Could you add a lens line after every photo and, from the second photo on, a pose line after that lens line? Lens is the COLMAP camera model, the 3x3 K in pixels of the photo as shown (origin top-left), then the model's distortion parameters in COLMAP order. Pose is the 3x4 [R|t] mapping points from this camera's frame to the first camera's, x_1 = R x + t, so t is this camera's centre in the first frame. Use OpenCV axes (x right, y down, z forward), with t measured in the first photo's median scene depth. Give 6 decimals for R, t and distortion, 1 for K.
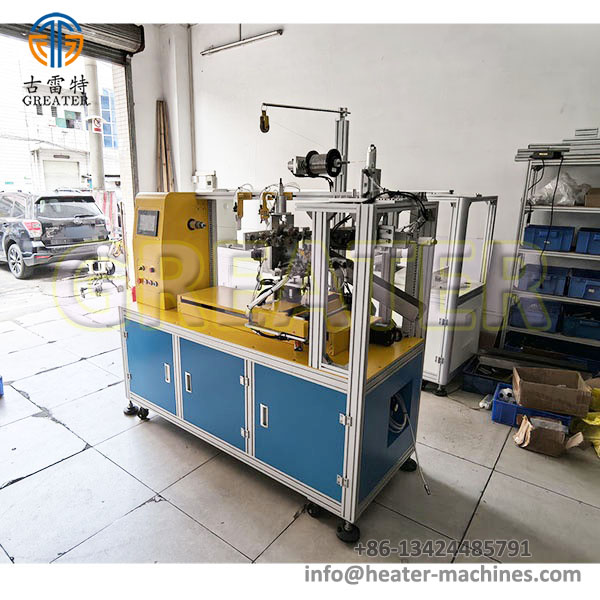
lens RADIAL K [[421.6, 0, 264.7], [0, 421.6, 295.1], [0, 0, 1]] dist [-0.018709, 0.001060]
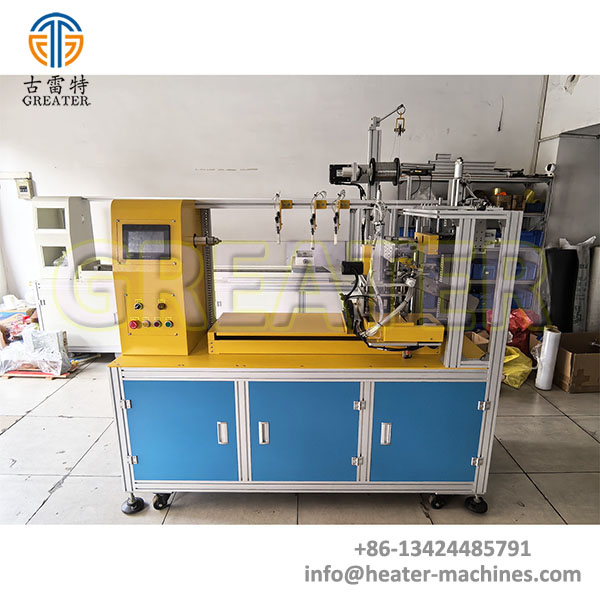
lens RADIAL K [[414.9, 0, 306.0], [0, 414.9, 309.7], [0, 0, 1]] dist [-0.016591, 0.001467]
pose [[0.763240, -0.159115, 0.626216, -0.579463], [0.149921, 0.986364, 0.067900, -0.070705], [-0.628481, 0.042059, 0.776687, 0.310821]]
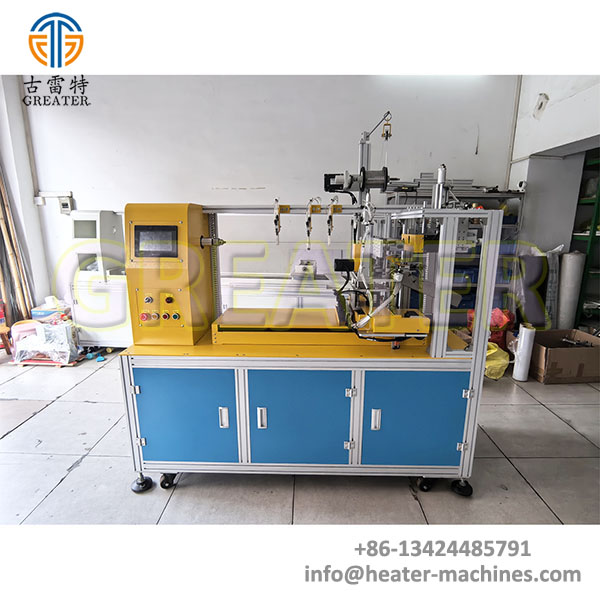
lens RADIAL K [[350.1, 0, 303.1], [0, 350.1, 301.7], [0, 0, 1]] dist [-0.014102, -0.002254]
pose [[0.776876, -0.135024, 0.615006, -0.526569], [0.148665, 0.988456, 0.029221, -0.041075], [-0.611852, 0.068729, 0.787981, 0.351906]]
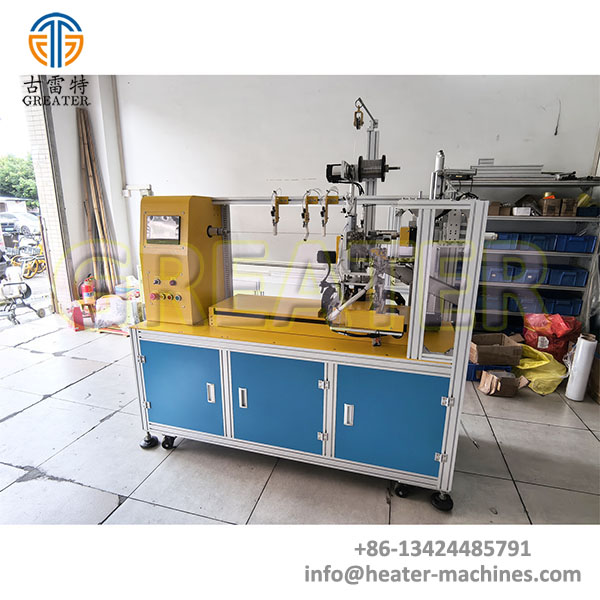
lens RADIAL K [[350.1, 0, 304.4], [0, 350.1, 301.3], [0, 0, 1]] dist [-0.014102, -0.002254]
pose [[0.910419, -0.094236, 0.402810, -0.347180], [0.092111, 0.995443, 0.024693, -0.013727], [-0.403301, 0.014622, 0.914950, 0.226593]]
